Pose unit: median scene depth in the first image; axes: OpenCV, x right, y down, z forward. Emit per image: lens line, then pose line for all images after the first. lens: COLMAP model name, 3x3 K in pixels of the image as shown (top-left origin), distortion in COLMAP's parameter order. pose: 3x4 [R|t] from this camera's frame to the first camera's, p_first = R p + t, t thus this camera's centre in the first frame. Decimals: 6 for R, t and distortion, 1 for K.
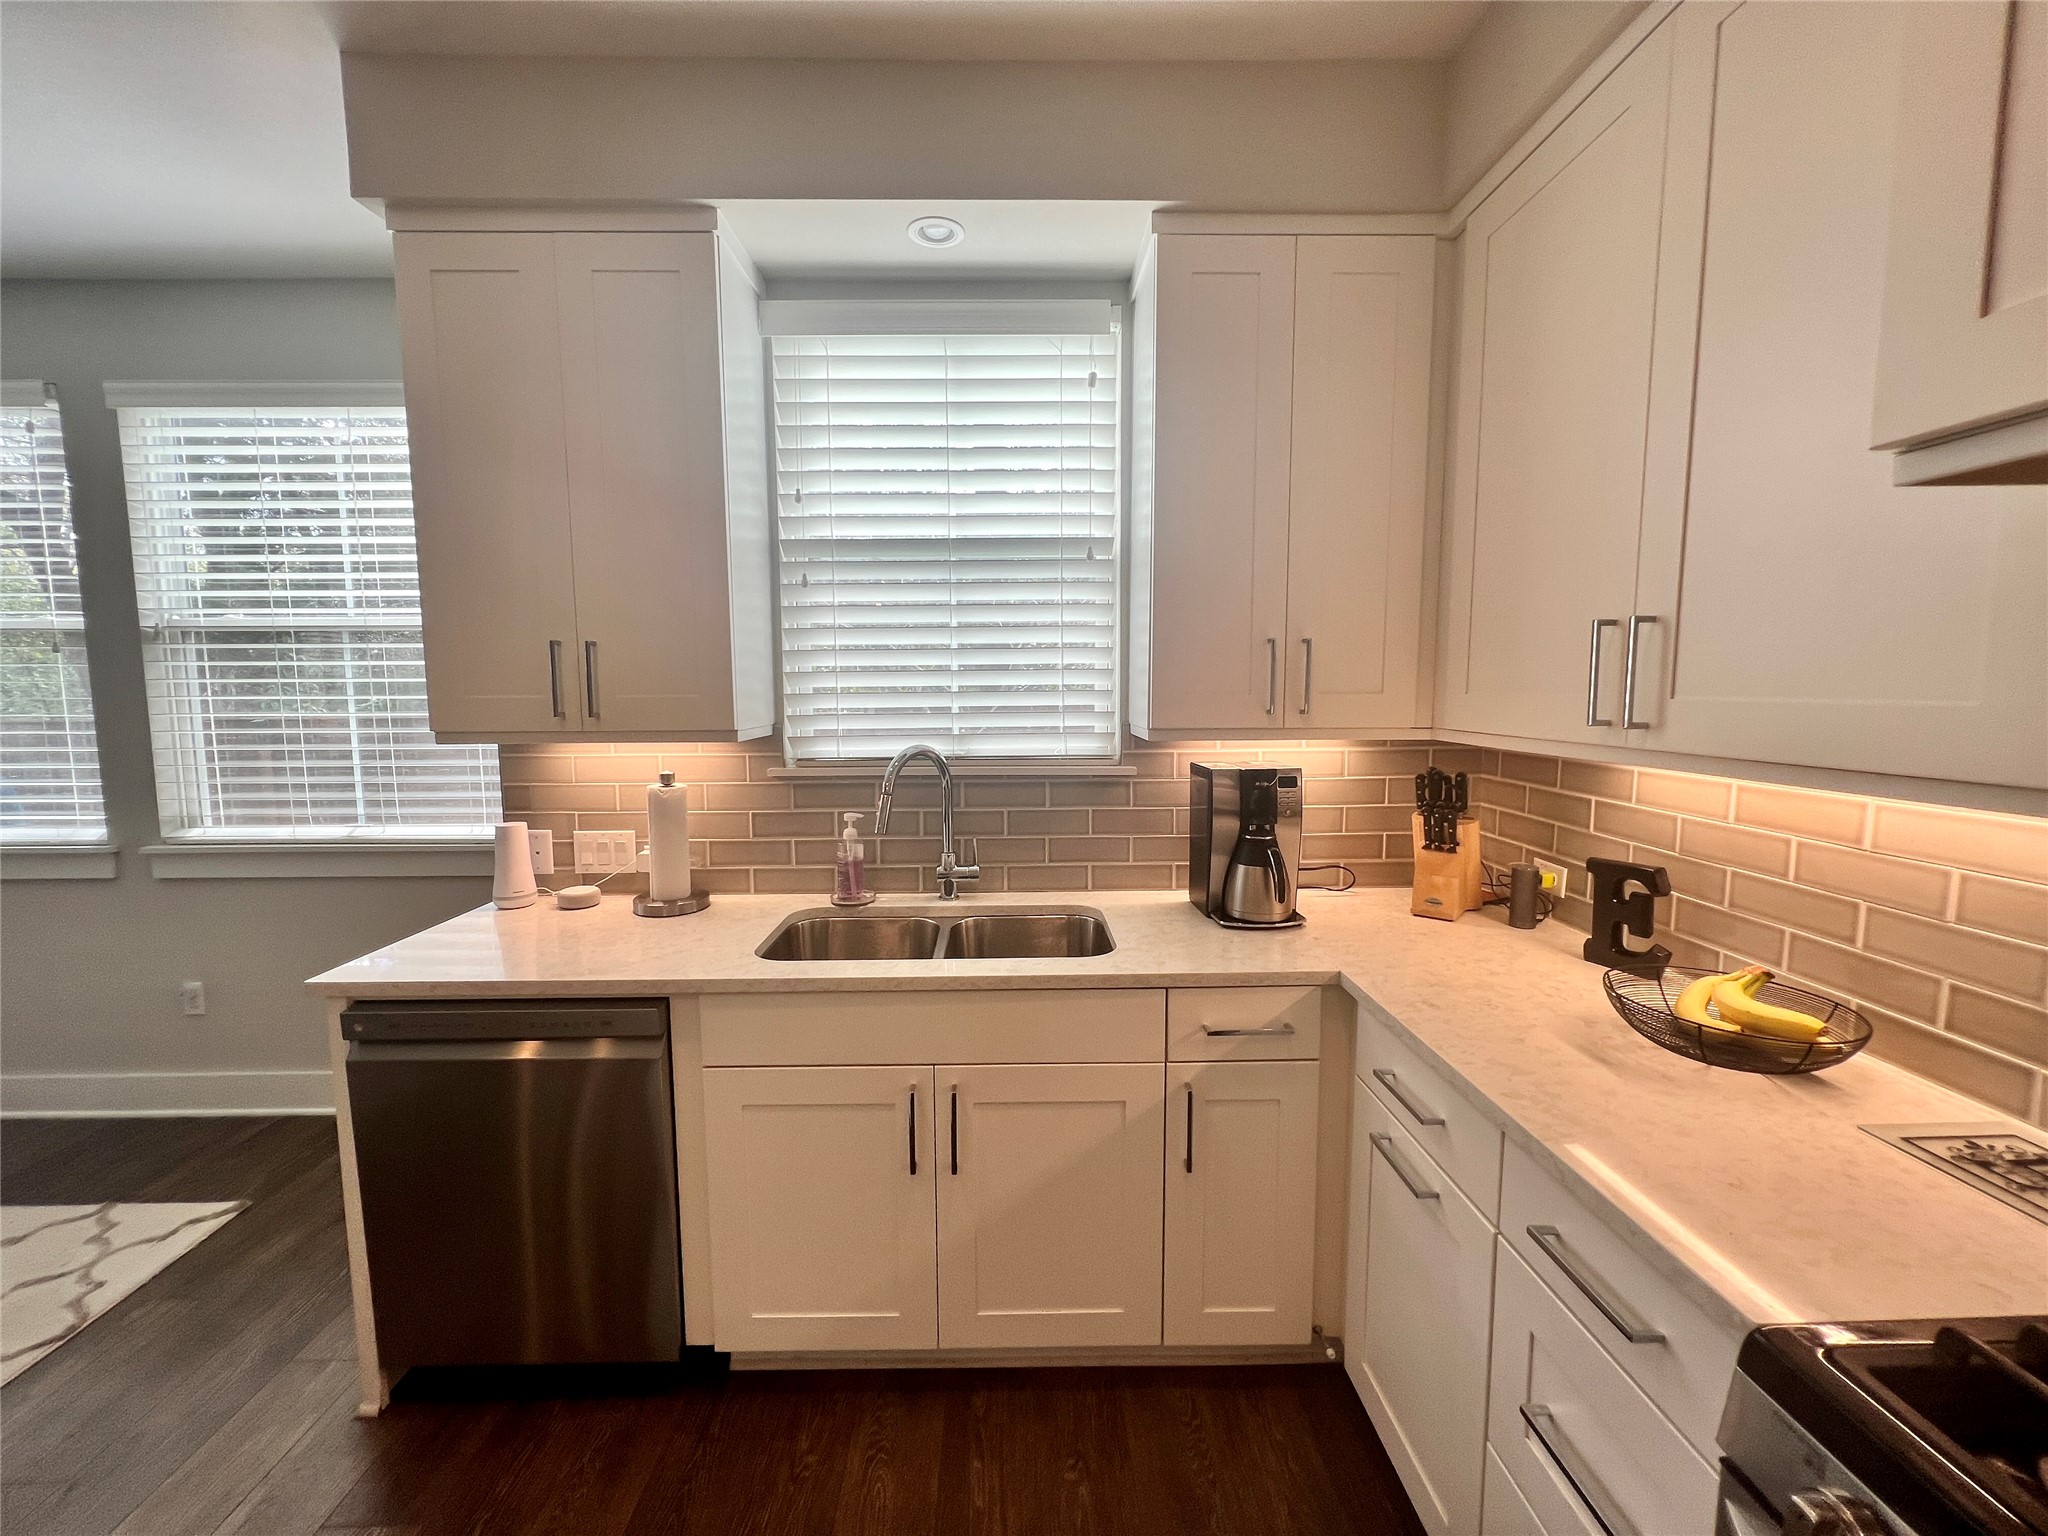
lens RADIAL K [[814.9, 0, 1022.4], [0, 814.9, 760.6], [0, 0, 1]] dist [-0.001065, -0.000269]
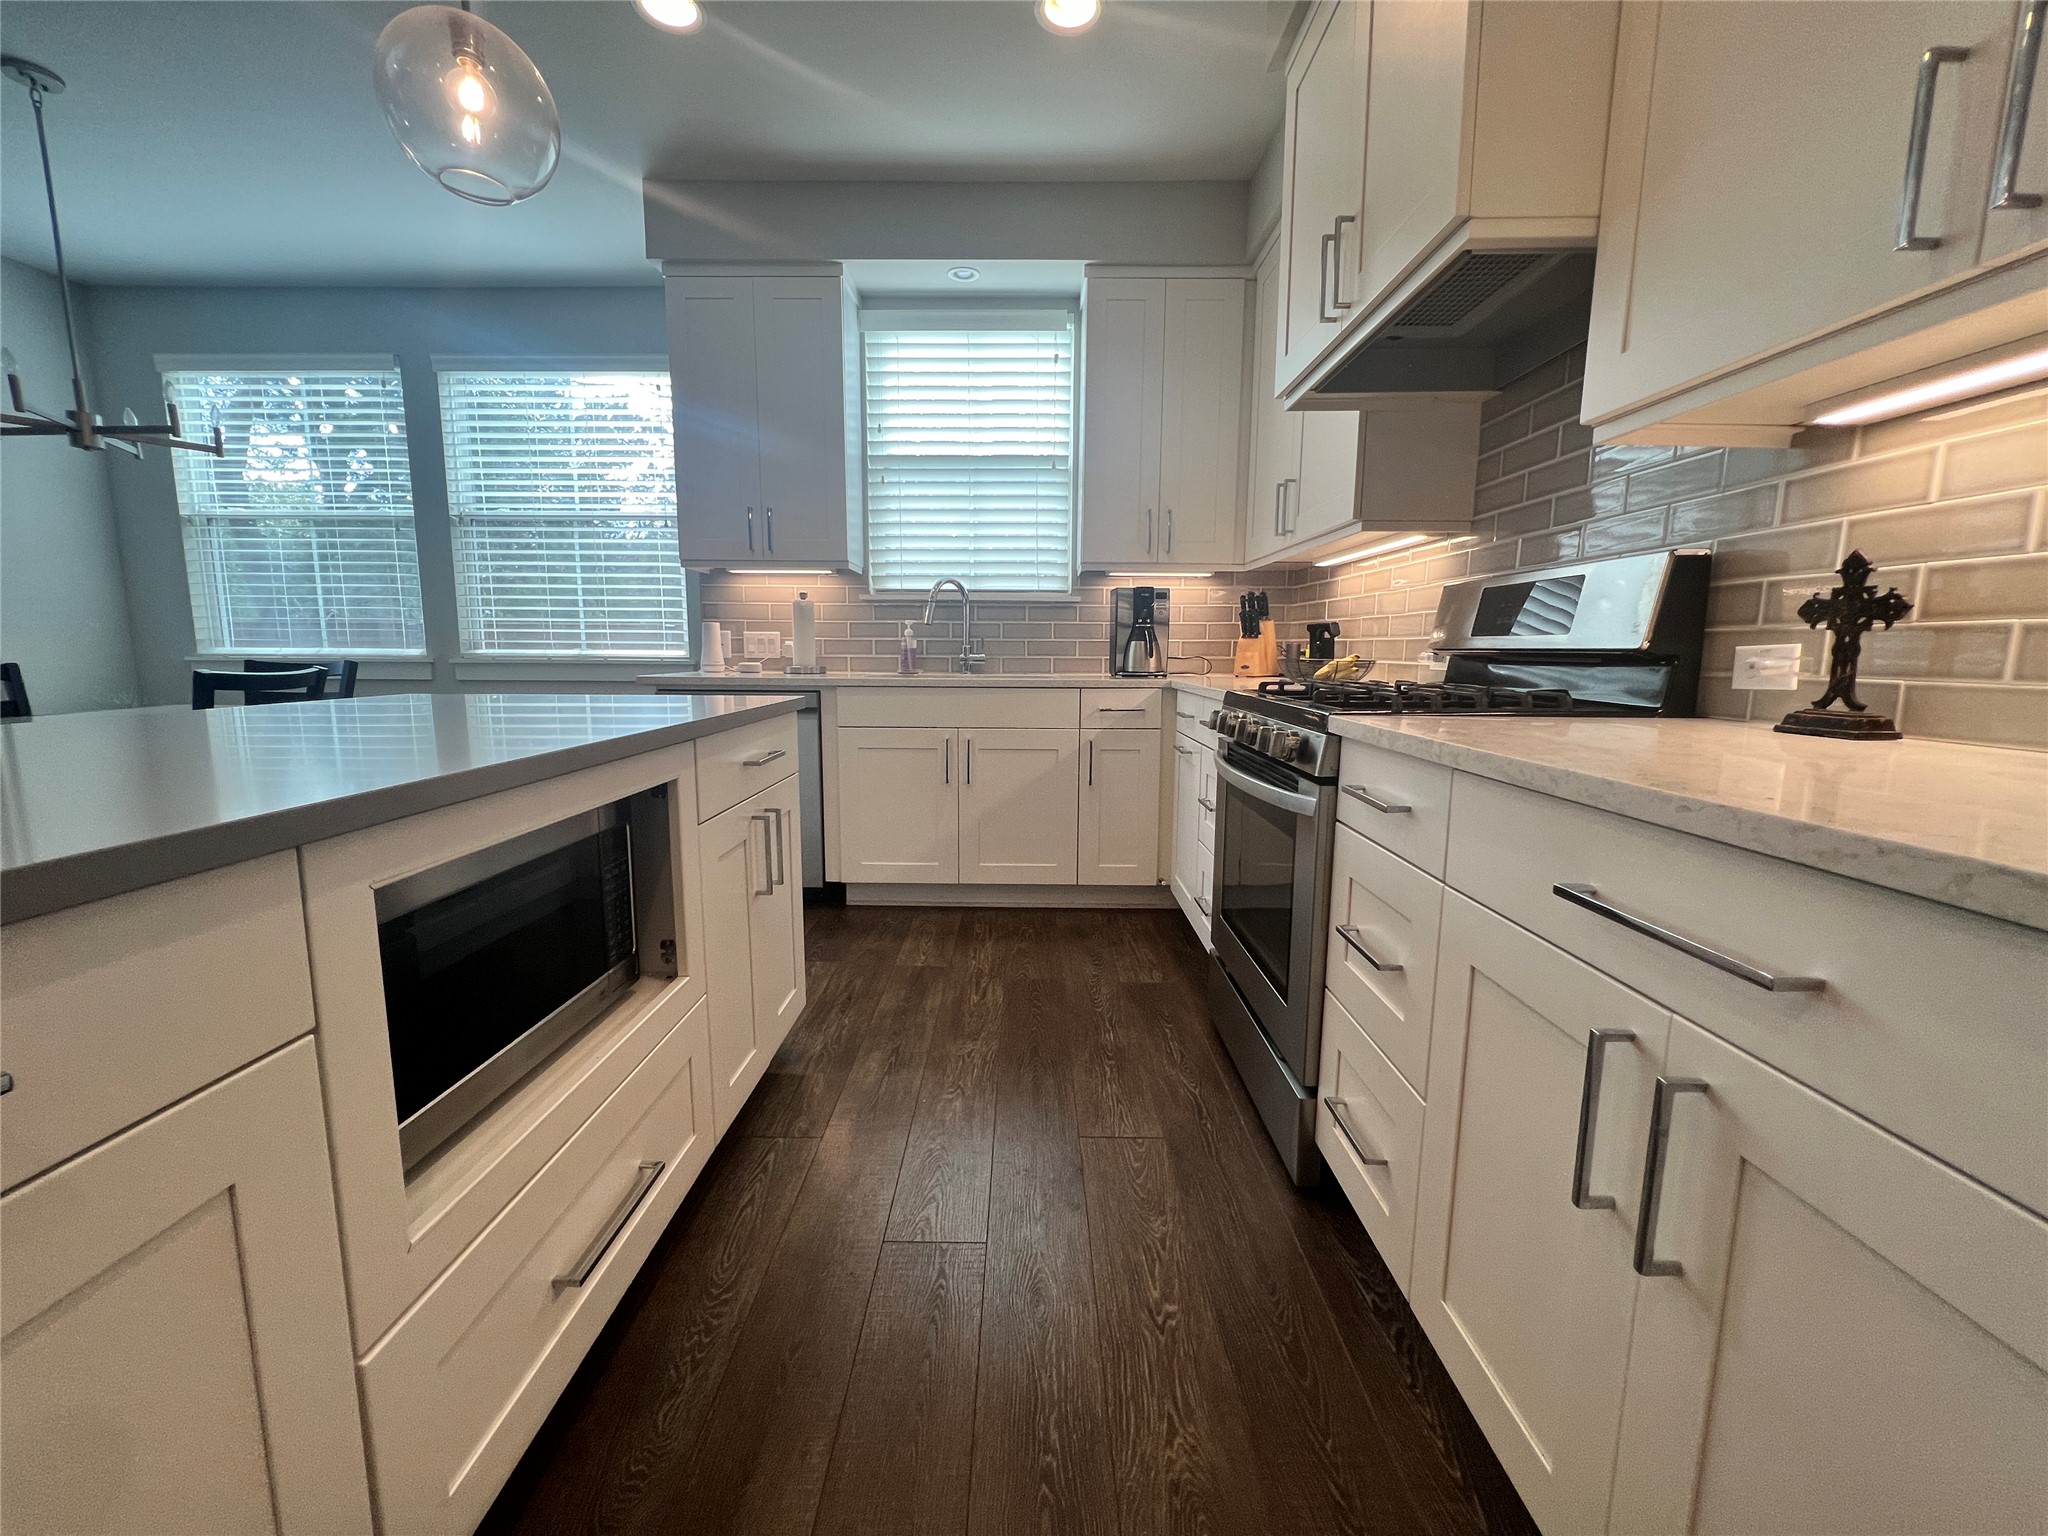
lens RADIAL K [[821.9, 0, 1022.3], [0, 821.9, 764.6], [0, 0, 1]] dist [-0.001981, 0.000177]
pose [[0.999662, 0.014598, -0.021512, 0.065960], [-0.013618, 0.998894, 0.045002, 0.290299], [0.022145, -0.044694, 0.998755, -0.723250]]
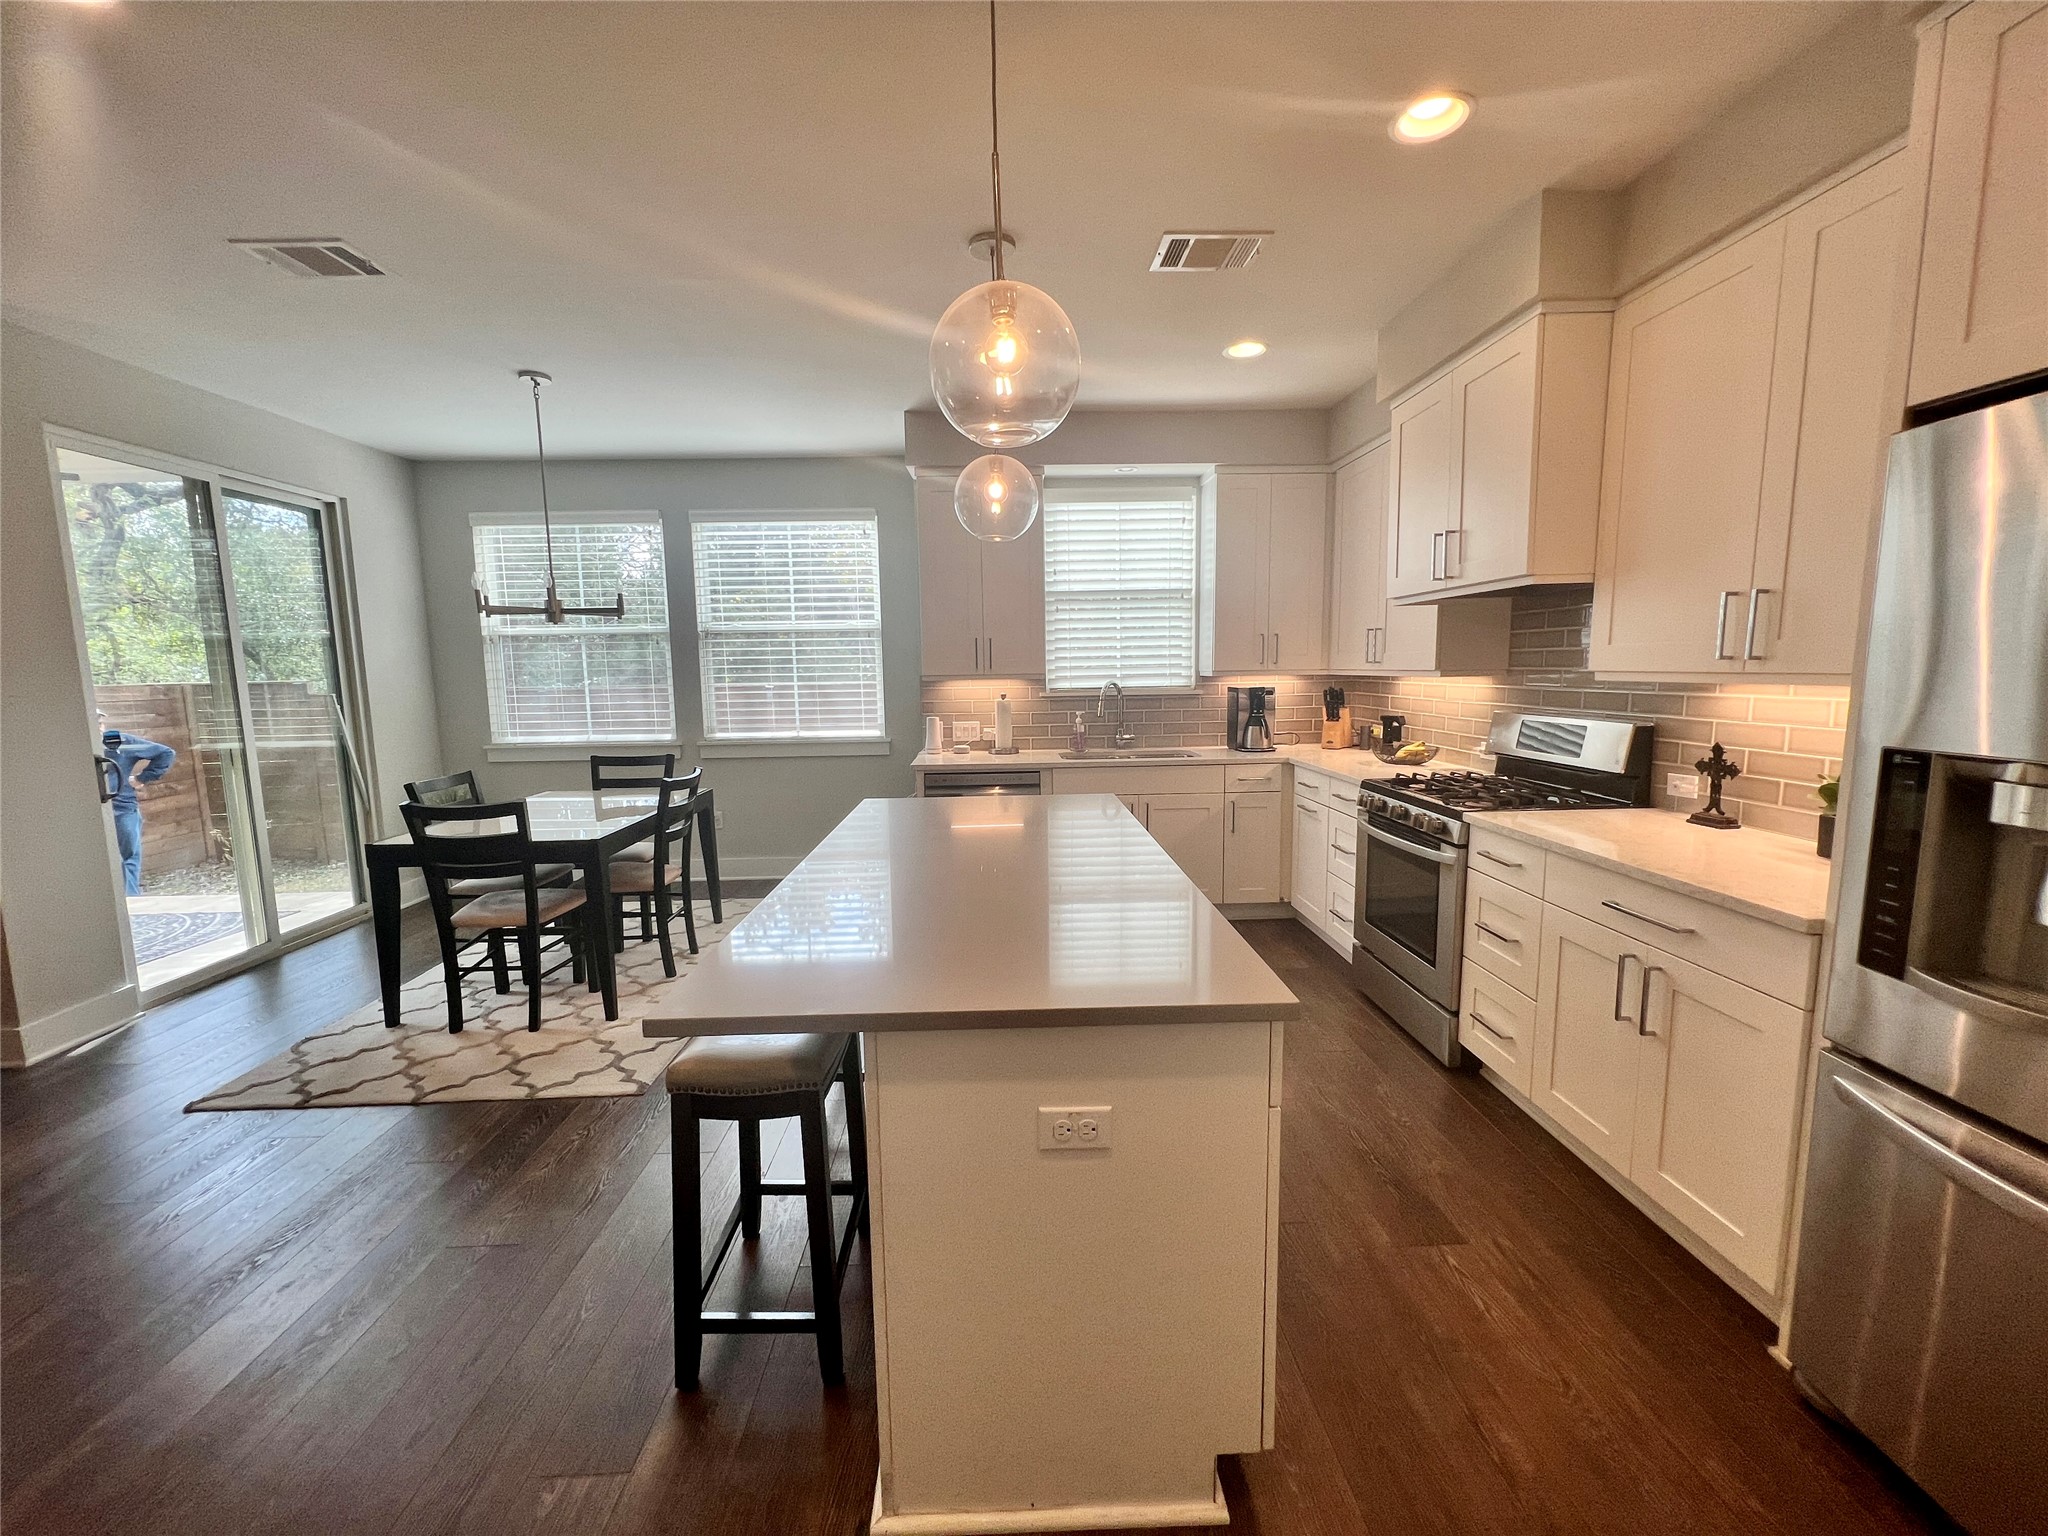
lens RADIAL K [[820.8, 0, 1024.0], [0, 820.8, 768.0], [0, 0, 1]] dist [-0.000127, 0.000090]
pose [[0.999708, -0.014389, 0.019433, -0.421920], [0.013814, 0.999472, 0.029411, 0.156492], [-0.019846, -0.029134, 0.999378, -1.327830]]
